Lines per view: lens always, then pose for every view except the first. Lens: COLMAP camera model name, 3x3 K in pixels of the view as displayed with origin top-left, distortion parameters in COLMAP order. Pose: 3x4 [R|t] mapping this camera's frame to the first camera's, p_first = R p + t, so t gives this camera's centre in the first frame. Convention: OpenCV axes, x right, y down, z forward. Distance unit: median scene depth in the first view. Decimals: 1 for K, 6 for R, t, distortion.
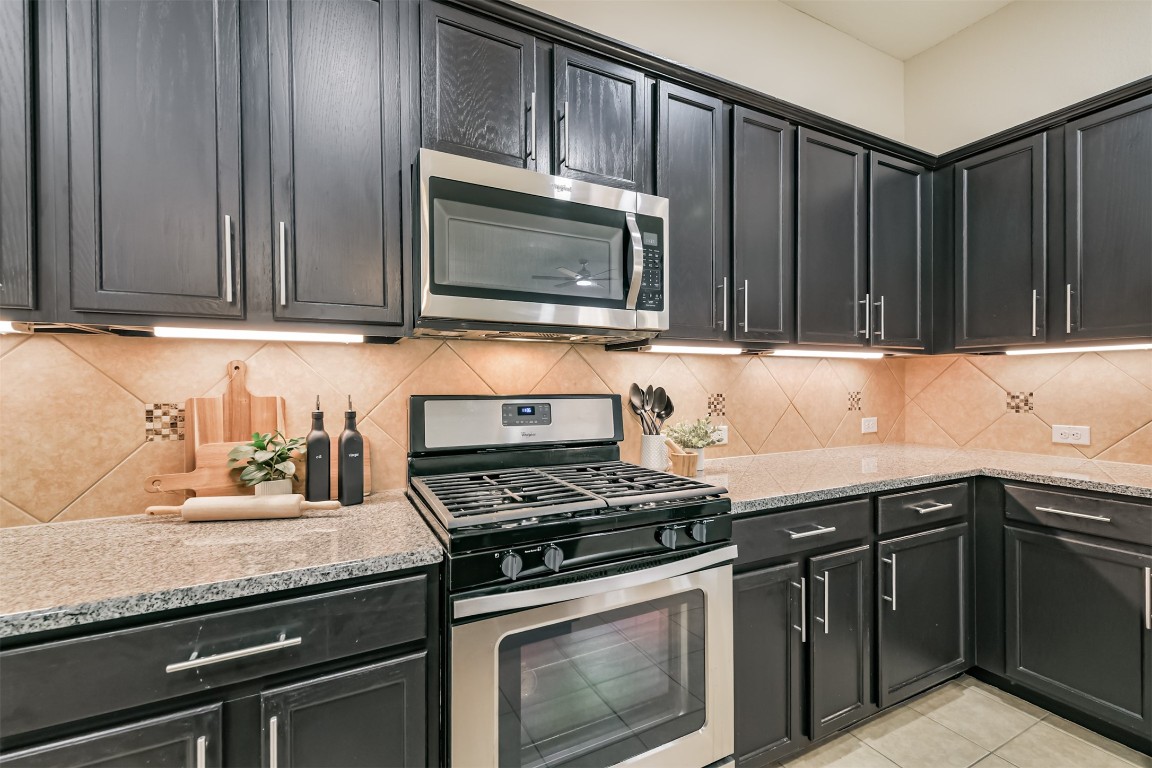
lens RADIAL K [[493.7, 0, 574.9], [0, 493.7, 382.2], [0, 0, 1]] dist [0.025494, -0.005869]
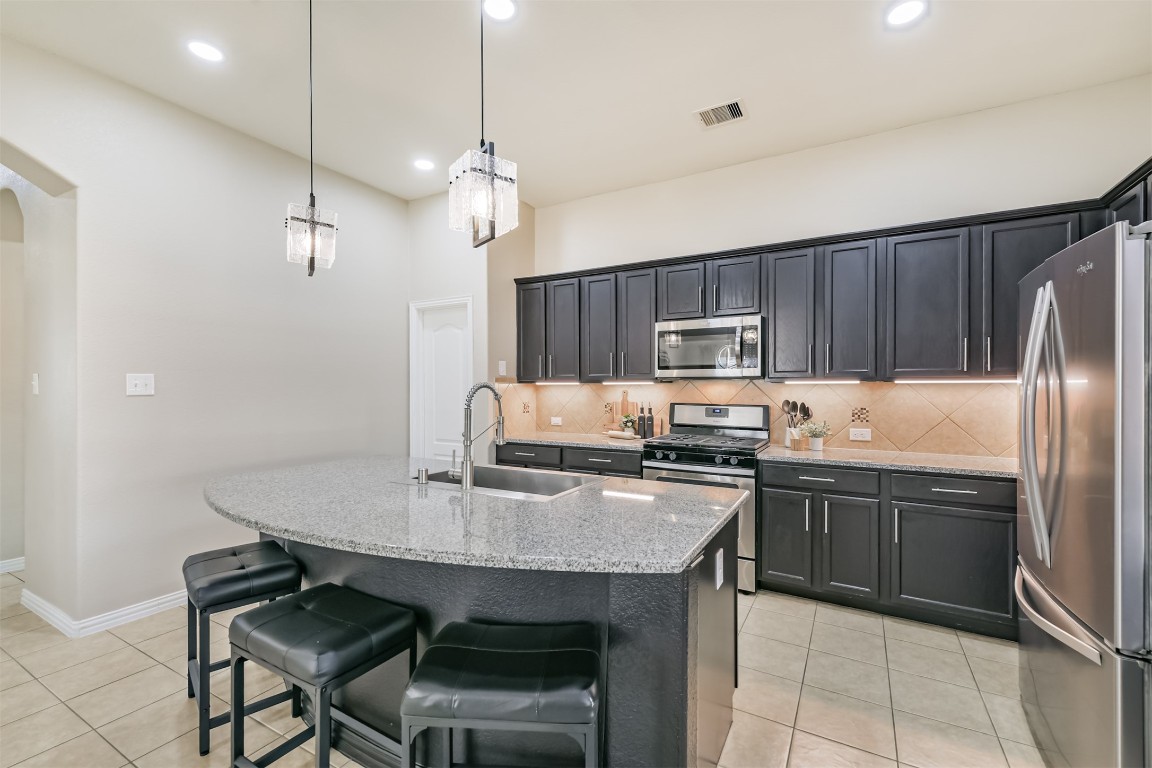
lens RADIAL K [[493.7, 0, 574.8], [0, 493.7, 380.3], [0, 0, 1]] dist [0.025494, -0.005869]
pose [[0.554136, -0.006329, -0.832402, 1.312788], [-0.000923, 0.999966, -0.008218, -0.059182], [0.832426, 0.005322, 0.554111, -0.743154]]
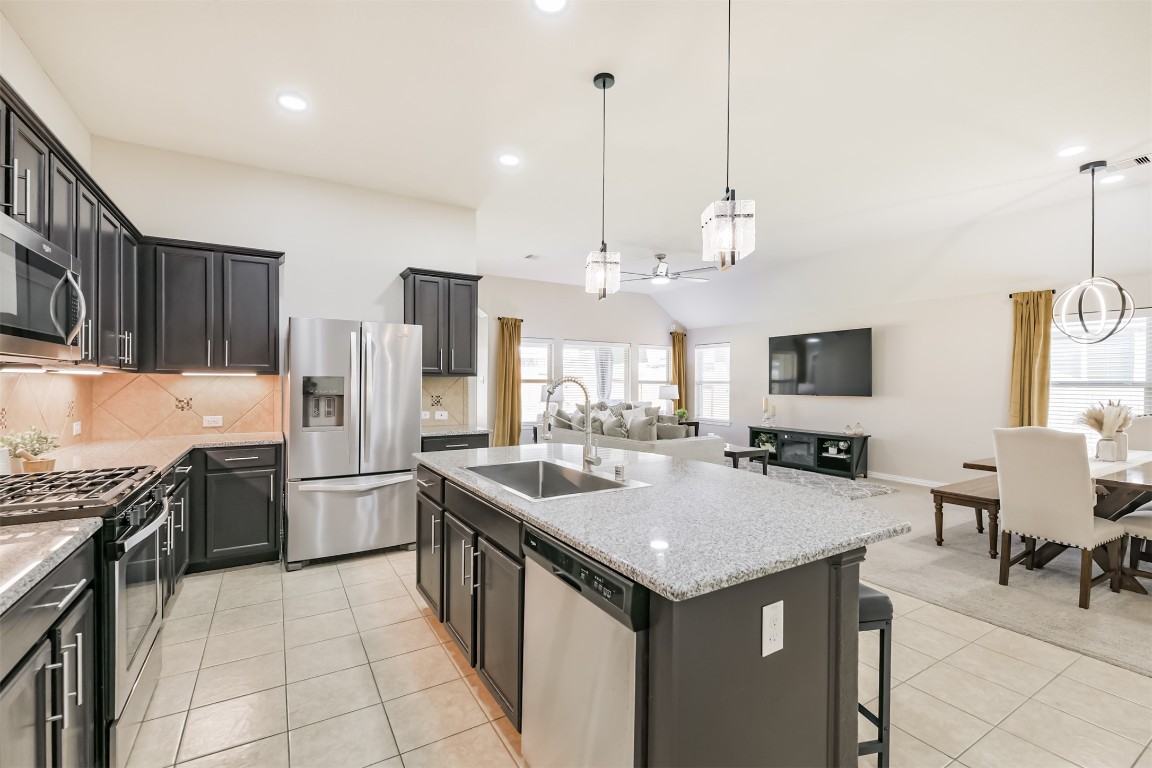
lens RADIAL K [[493.7, 0, 593.3], [0, 493.7, 382.7], [0, 0, 1]] dist [0.025494, -0.005869]
pose [[-0.085122, 0.001128, 0.996370, -1.085631], [-0.007830, 0.999968, -0.001801, -0.047589], [-0.996340, -0.007955, -0.085110, -0.213349]]
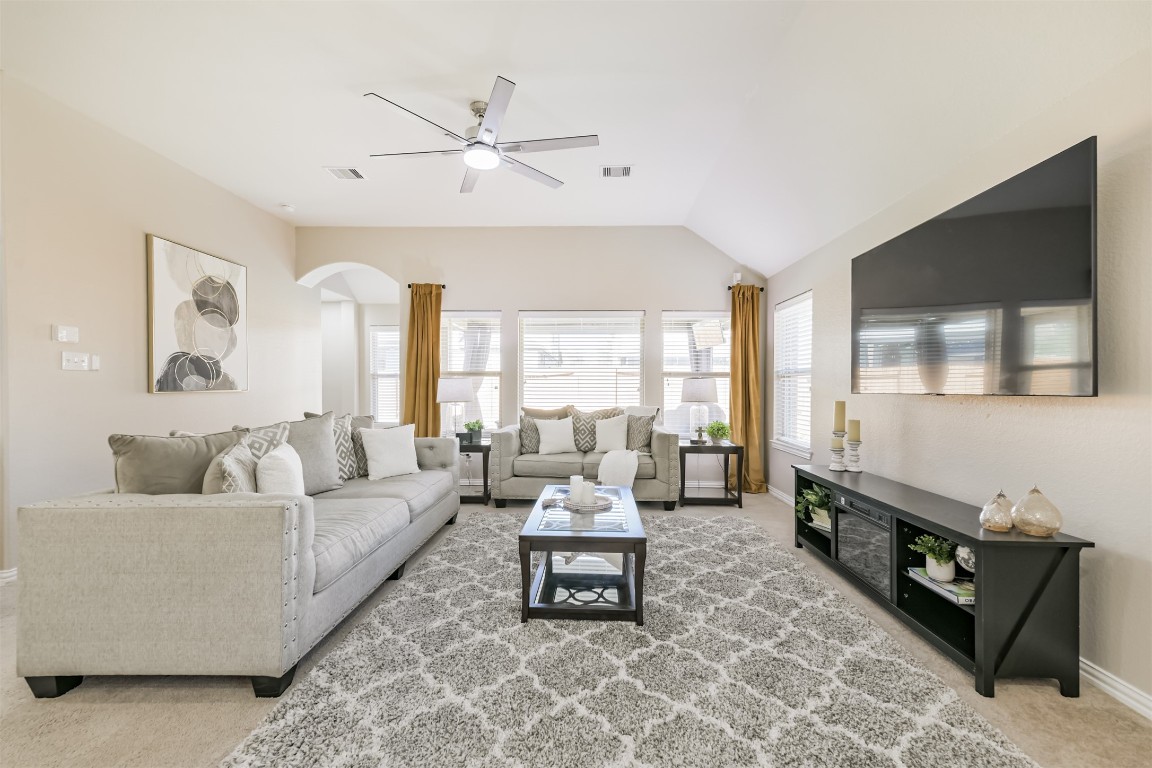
lens RADIAL K [[493.7, 0, 574.4], [0, 493.7, 393.9], [0, 0, 1]] dist [0.025494, -0.005869]
pose [[0.476811, -0.007972, 0.878970, 1.168566], [-0.005928, 0.999907, 0.012285, 0.025735], [-0.878986, -0.011068, 0.476719, -2.258209]]
